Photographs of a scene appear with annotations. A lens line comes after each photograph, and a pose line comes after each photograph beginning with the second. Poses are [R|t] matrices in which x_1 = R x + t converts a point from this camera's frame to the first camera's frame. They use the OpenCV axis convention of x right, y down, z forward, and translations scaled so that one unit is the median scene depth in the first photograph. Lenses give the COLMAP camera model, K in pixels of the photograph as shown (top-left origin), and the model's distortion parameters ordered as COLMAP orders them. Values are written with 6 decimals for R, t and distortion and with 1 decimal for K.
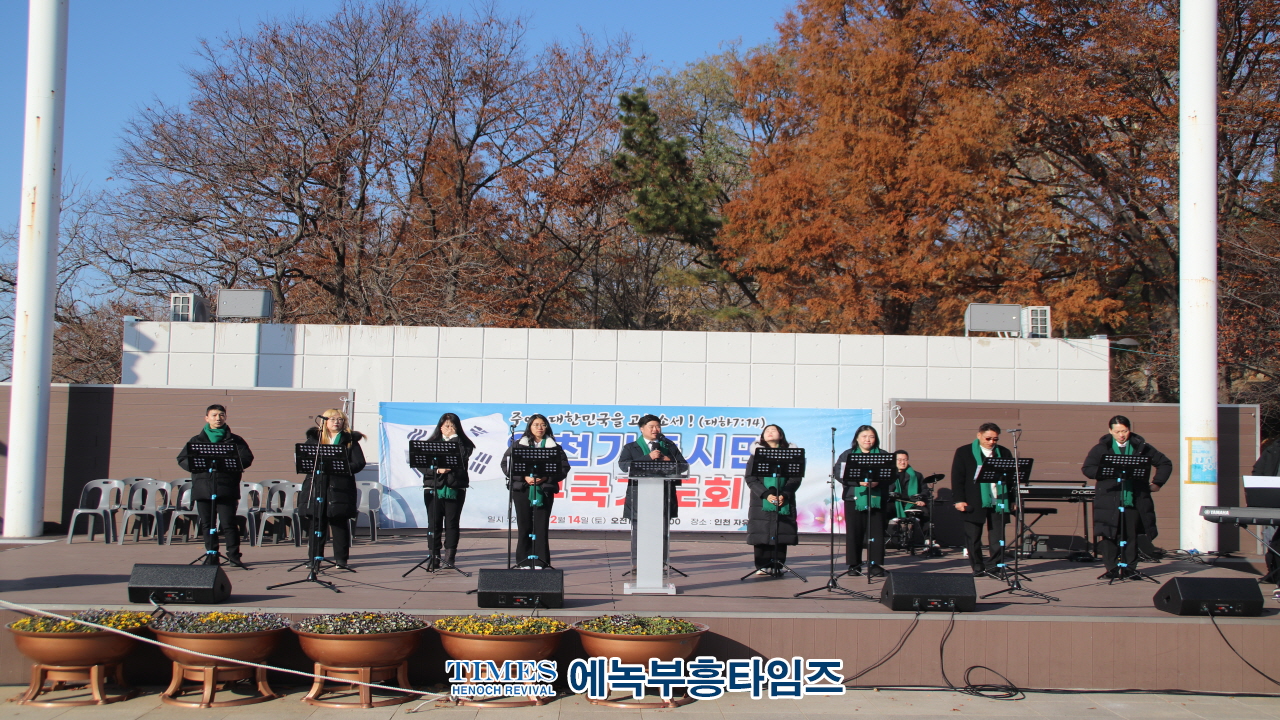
lens RADIAL K [[1618.5, 0, 695.8], [0, 1618.5, 318.5], [0, 0, 1]] dist [0.000508, 0.000000]
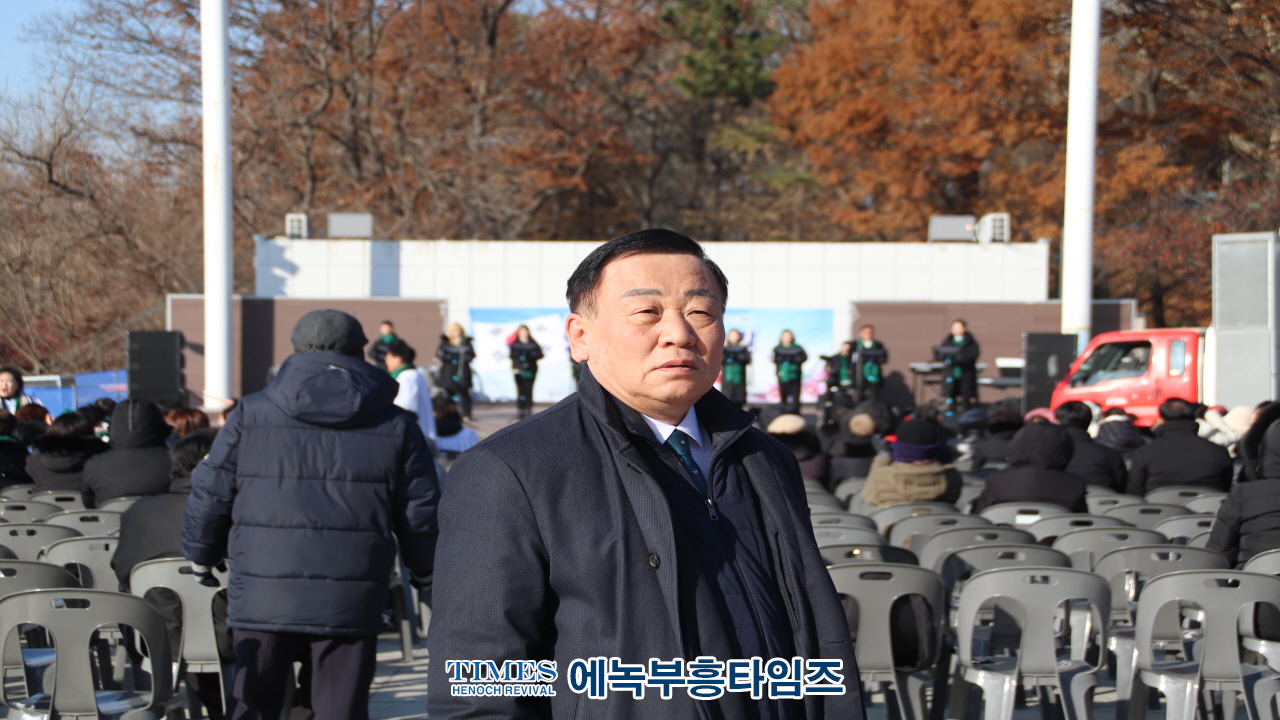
lens RADIAL K [[2927.6, 0, 634.7], [0, 2927.6, 363.6], [0, 0, 1]] dist [0.705542, 0.000000]
pose [[0.996844, -0.009301, -0.078838, 0.078204], [0.017430, 0.994522, 0.103061, -0.087506], [0.077448, -0.104109, 0.991546, -0.821395]]
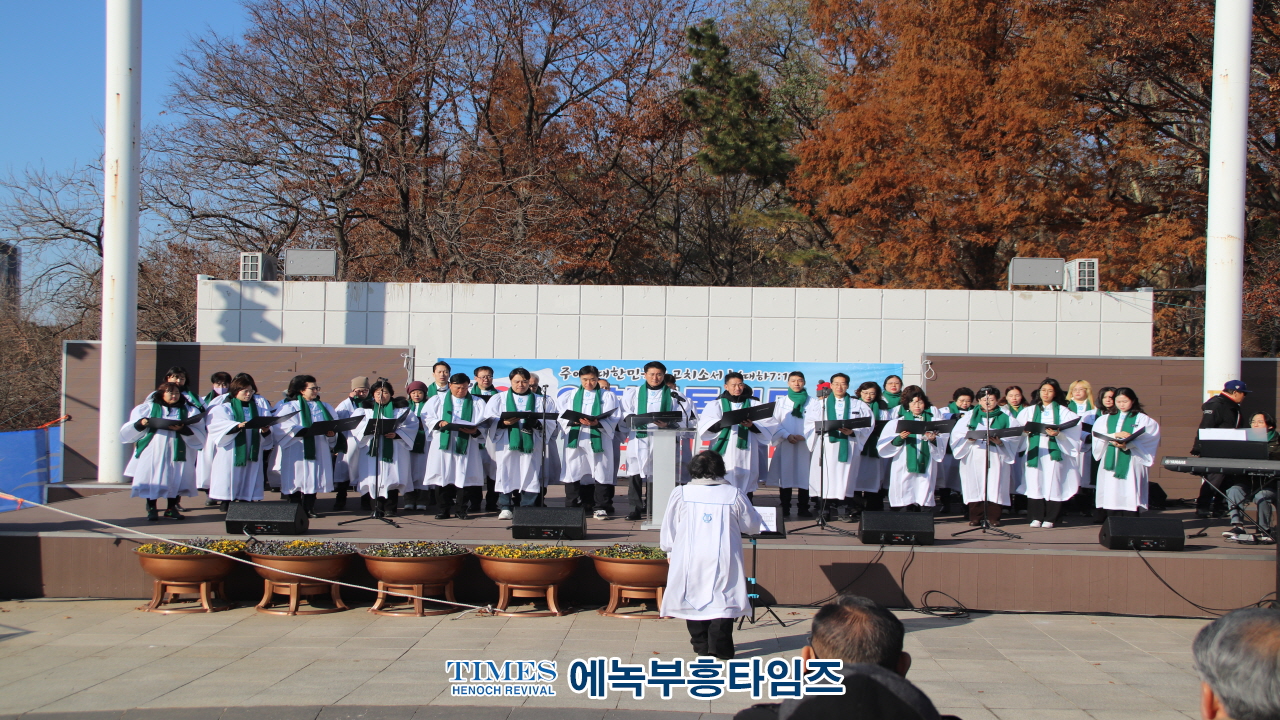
lens RADIAL K [[1831.6, 0, 649.4], [0, 1831.6, 368.5], [0, 0, 1]] dist [0.070661, 0.000000]
pose [[0.996246, -0.002491, -0.086532, 0.027509], [0.008275, 0.997749, 0.066549, -0.011934], [0.086172, -0.067015, 0.994024, -0.108330]]
